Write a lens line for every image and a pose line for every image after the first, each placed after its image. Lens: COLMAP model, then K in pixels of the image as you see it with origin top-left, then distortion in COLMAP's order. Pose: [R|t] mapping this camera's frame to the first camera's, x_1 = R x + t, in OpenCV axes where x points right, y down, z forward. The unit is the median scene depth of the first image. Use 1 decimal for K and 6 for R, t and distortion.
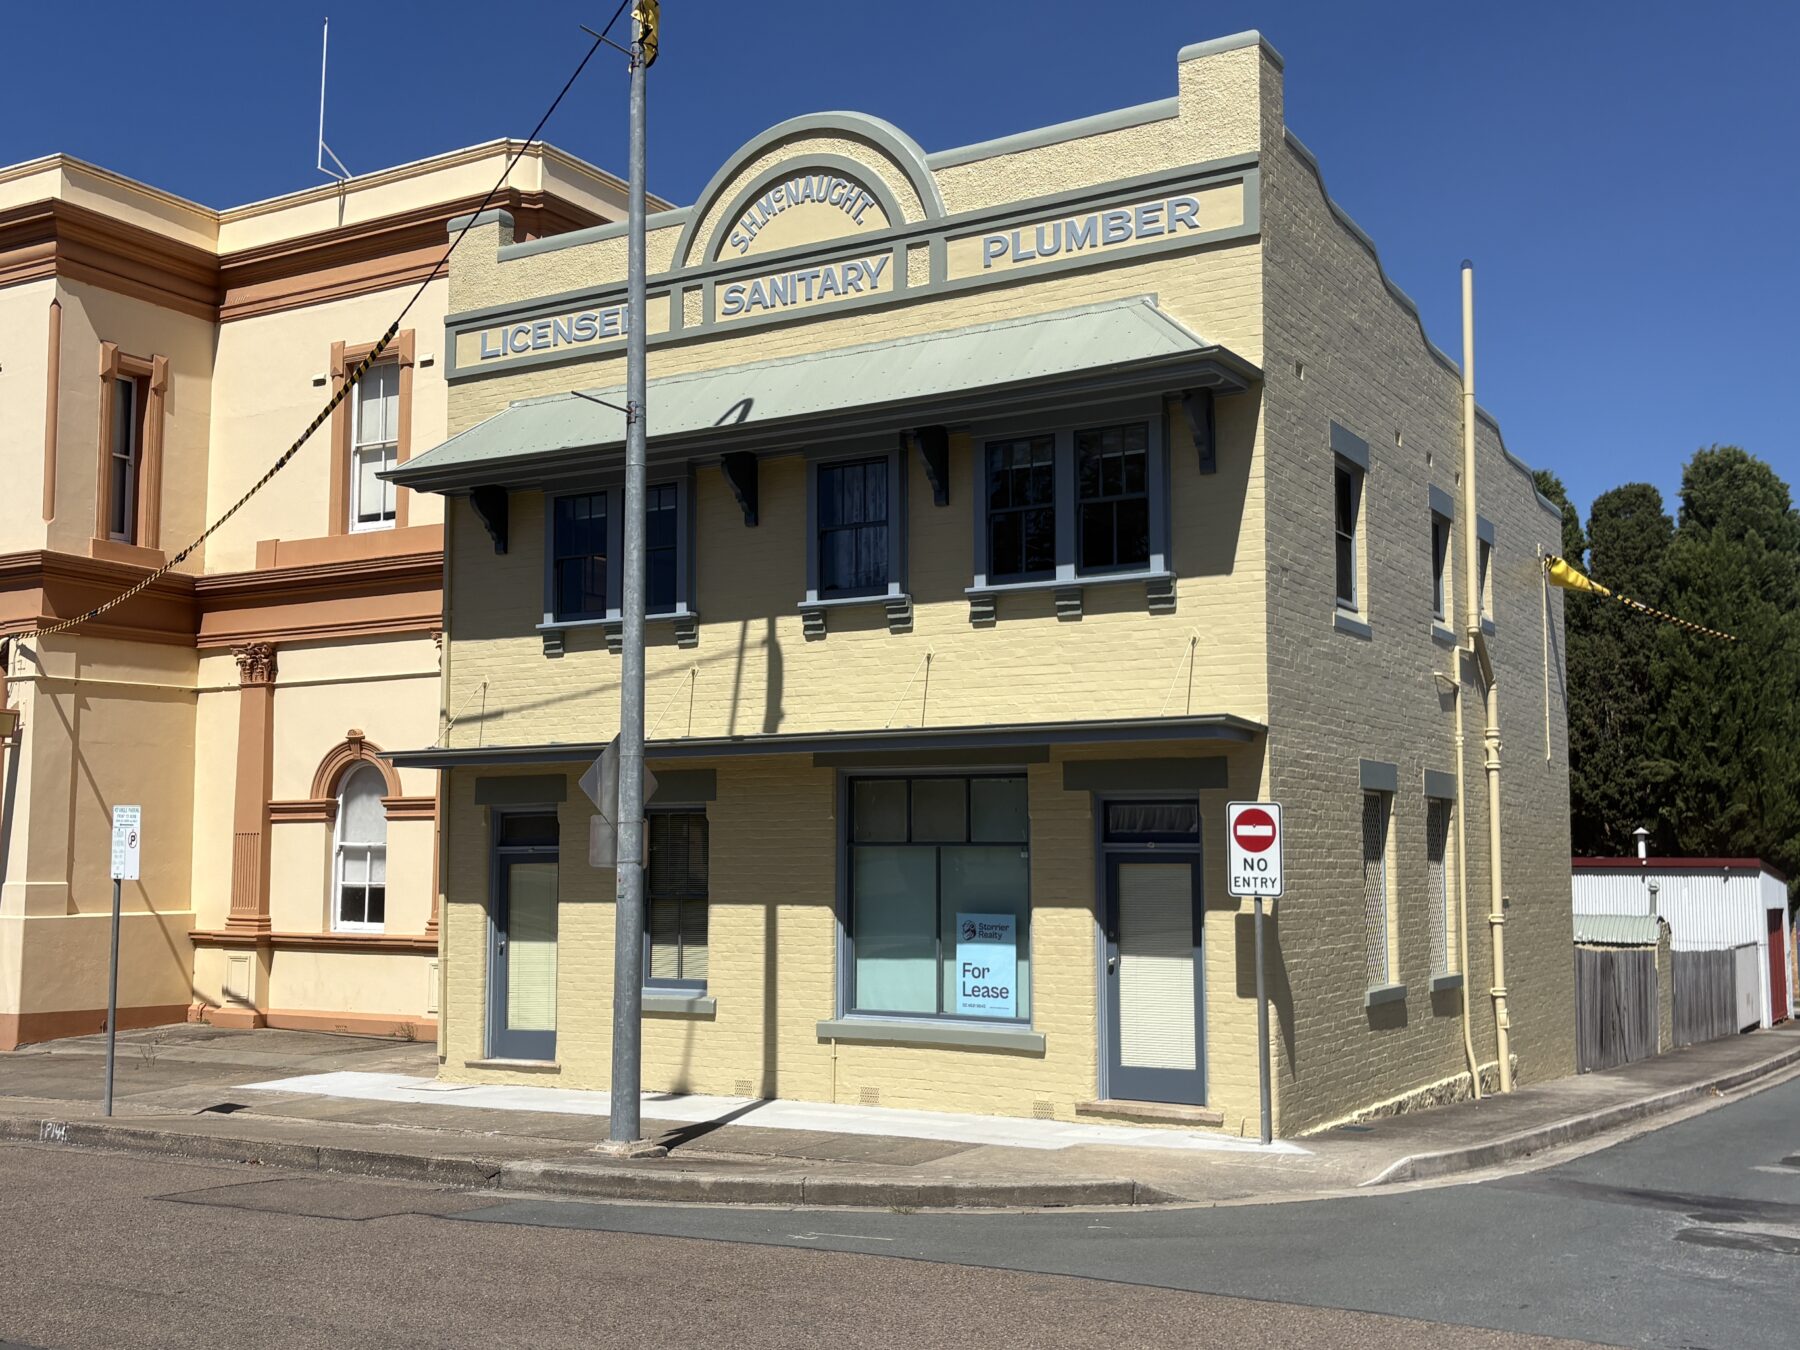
lens RADIAL K [[1880.9, 0, 900.0], [0, 1880.9, 675.0], [0, 0, 1]] dist [0.174333, -0.595905]
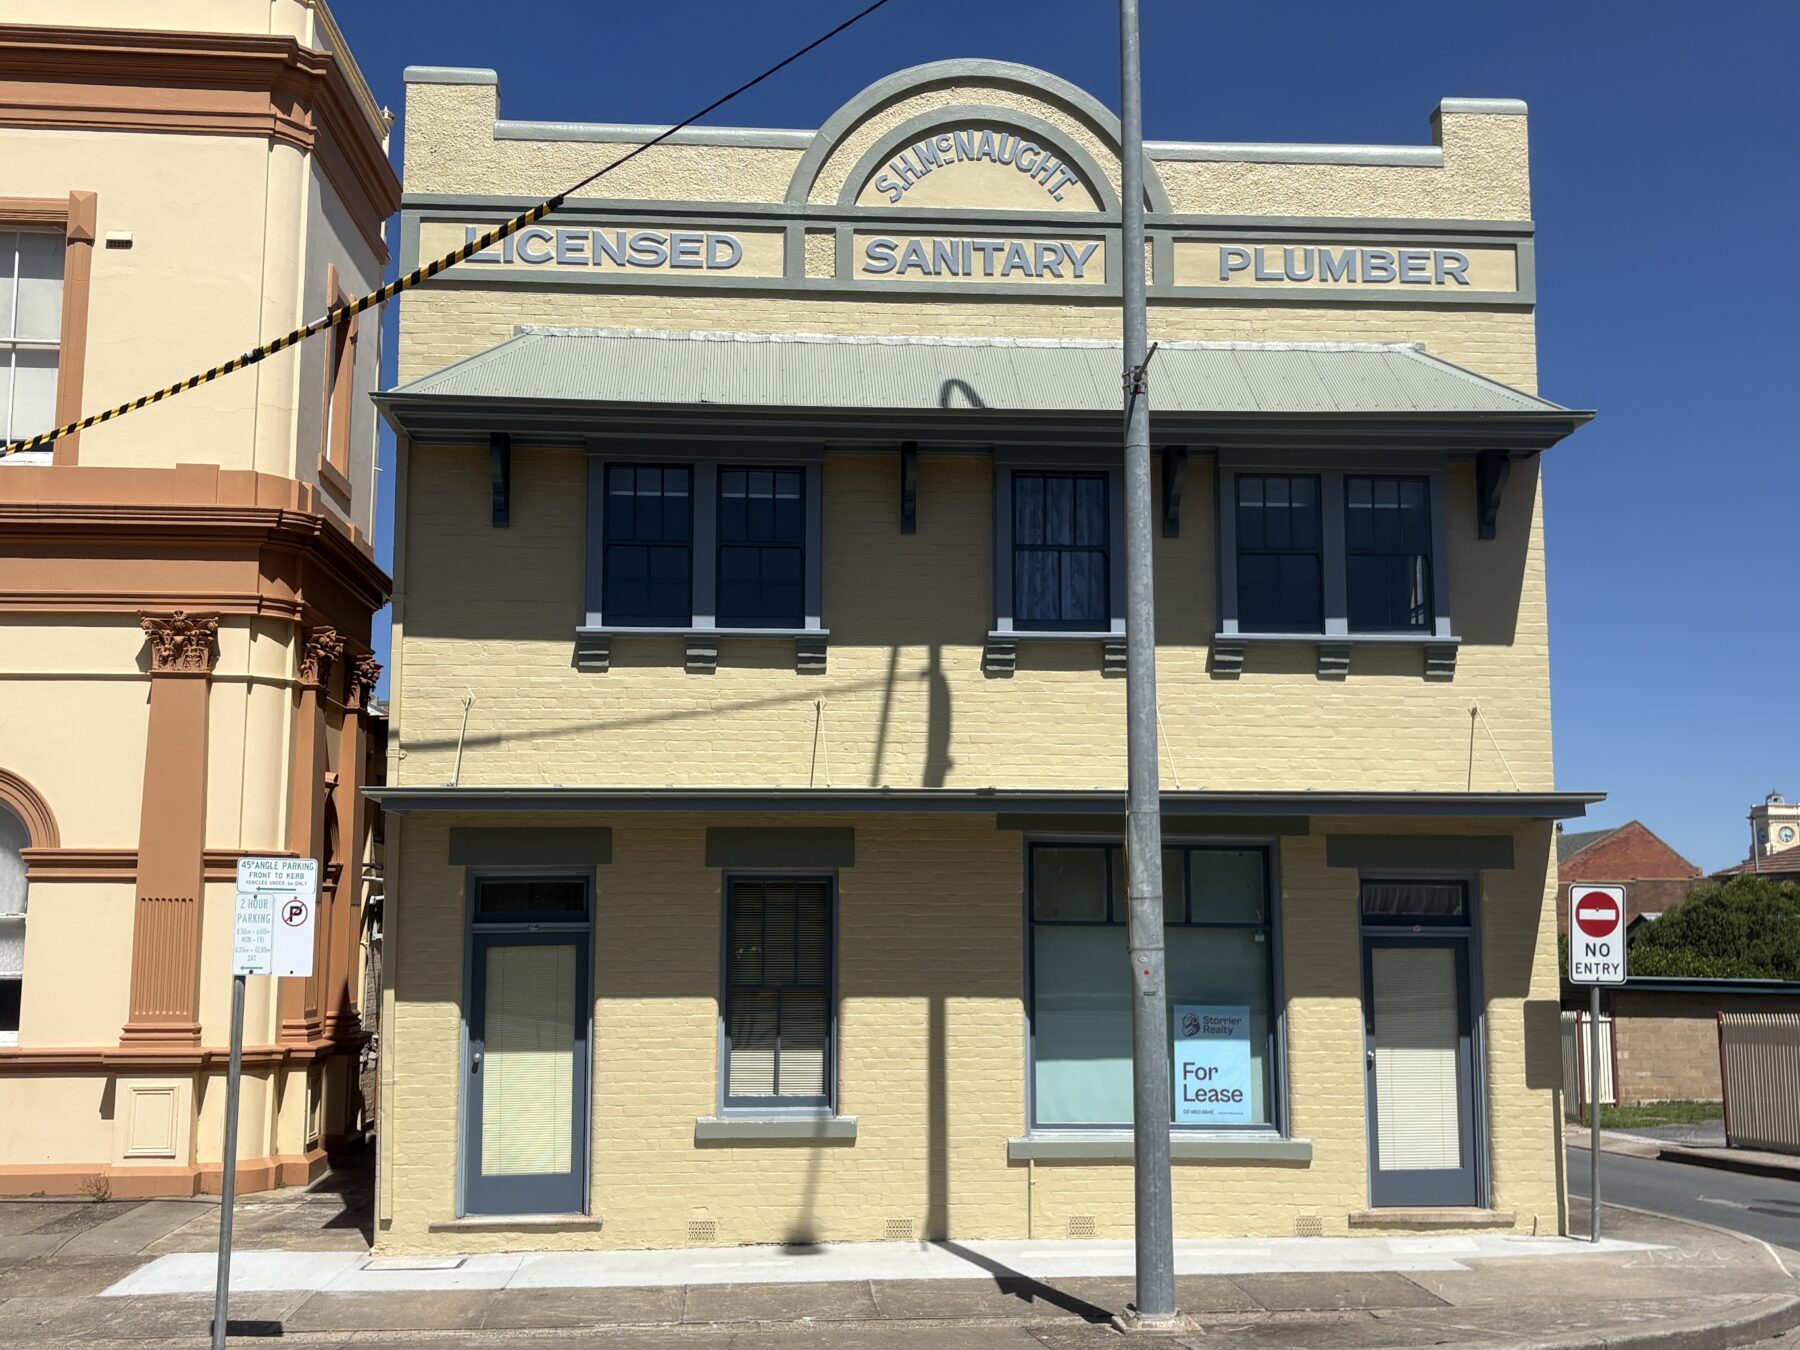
lens RADIAL K [[1880.9, 0, 900.0], [0, 1880.9, 675.0], [0, 0, 1]] dist [0.174333, -0.595905]
pose [[0.821447, 0.081236, 0.564470, -0.560058], [-0.057848, 0.996566, -0.059238, 0.032891], [-0.567344, 0.016007, 0.823326, 0.340496]]
